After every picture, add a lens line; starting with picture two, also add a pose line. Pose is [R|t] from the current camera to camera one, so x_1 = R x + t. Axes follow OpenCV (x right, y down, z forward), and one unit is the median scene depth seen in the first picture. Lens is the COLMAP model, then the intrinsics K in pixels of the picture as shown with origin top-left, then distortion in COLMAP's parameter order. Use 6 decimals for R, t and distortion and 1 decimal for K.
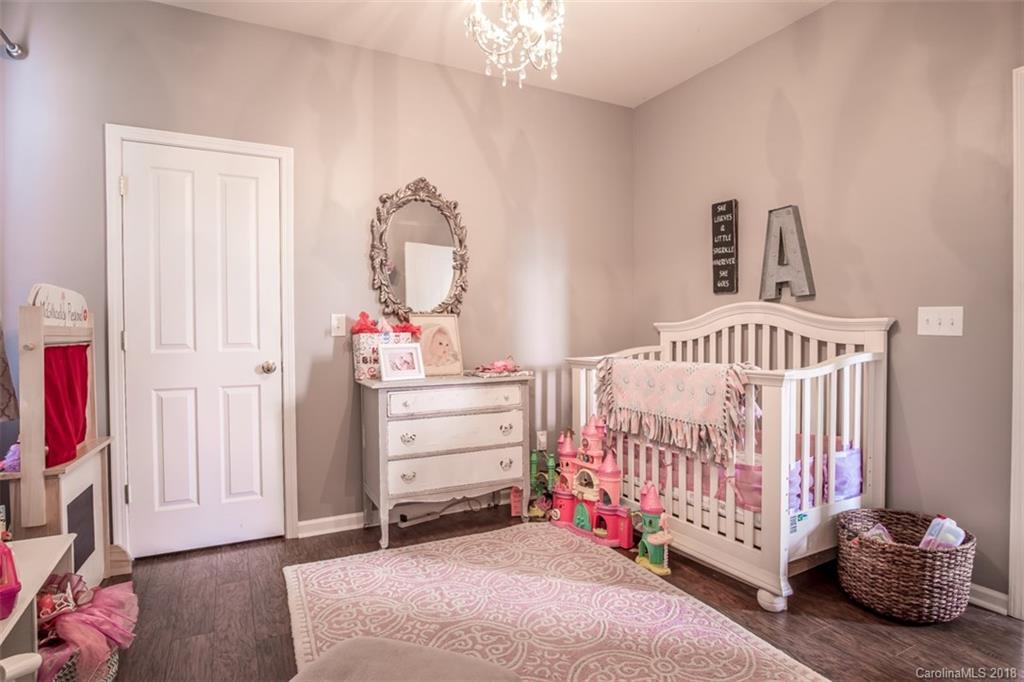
lens RADIAL K [[551.1, 0, 513.2], [0, 551.1, 338.5], [0, 0, 1]] dist [-0.042795, 0.015179]
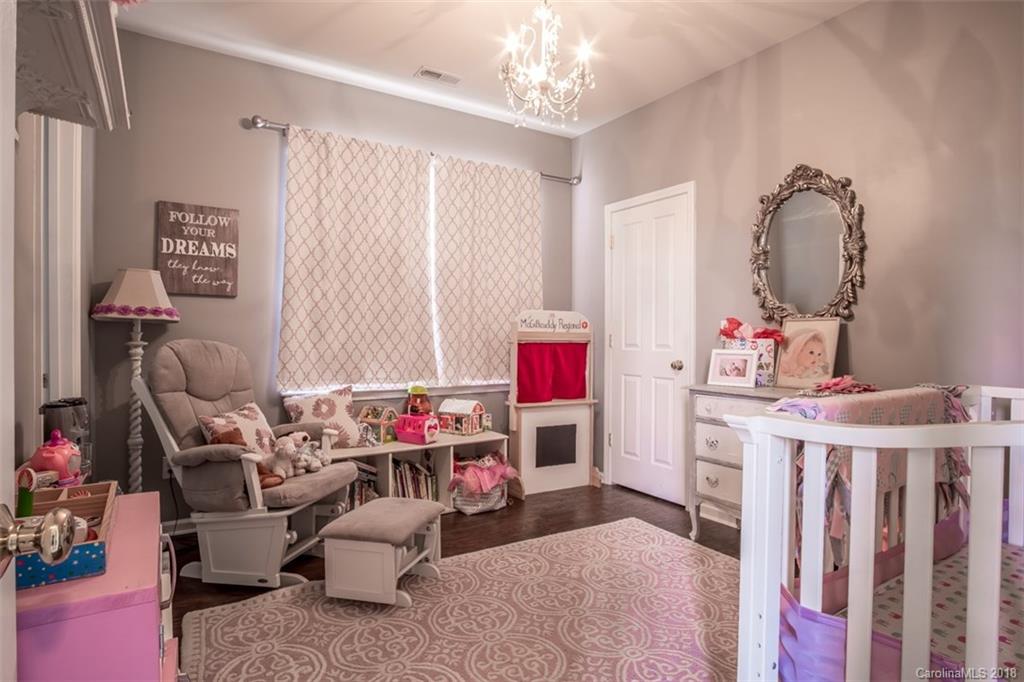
lens RADIAL K [[551.1, 0, 513.2], [0, 551.1, 338.5], [0, 0, 1]] dist [-0.042795, 0.015179]
pose [[0.085746, 0.013657, -0.996223, 0.782448], [-0.019666, 0.999734, 0.012012, -0.015722], [0.996123, 0.018562, 0.085992, 0.543767]]
